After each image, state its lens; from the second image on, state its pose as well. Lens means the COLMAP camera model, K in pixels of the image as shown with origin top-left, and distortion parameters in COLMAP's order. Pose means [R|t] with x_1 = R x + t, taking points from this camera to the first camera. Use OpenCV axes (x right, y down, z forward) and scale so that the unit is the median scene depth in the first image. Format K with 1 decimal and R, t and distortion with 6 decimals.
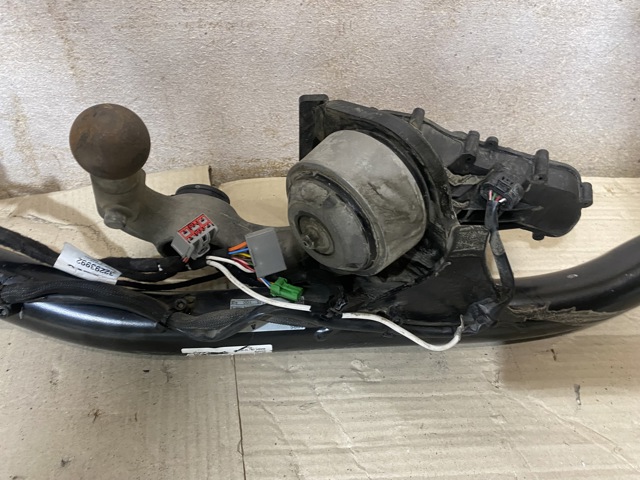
lens RADIAL K [[475.9, 0, 320.0], [0, 475.9, 240.0], [0, 0, 1]] dist [0.003909, -0.007578]
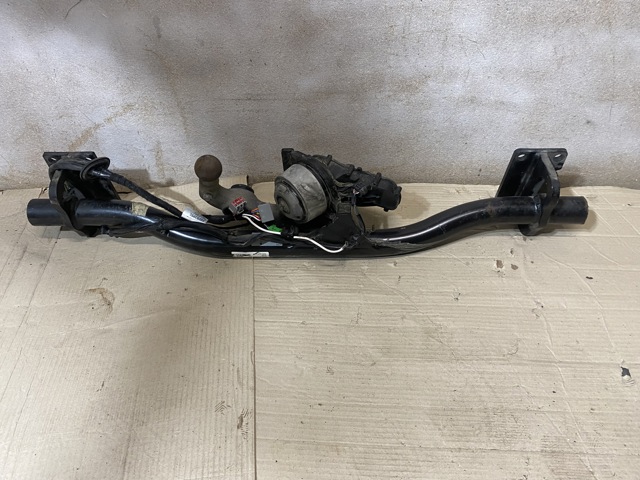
lens RADIAL K [[475.0, 0, 330.8], [0, 475.0, 240.5], [0, 0, 1]] dist [0.003497, -0.004599]
pose [[0.995917, 0.029059, -0.085467, 0.430255], [-0.029056, 0.999577, 0.001285, 0.157146], [0.085468, 0.001204, 0.996340, -1.403885]]
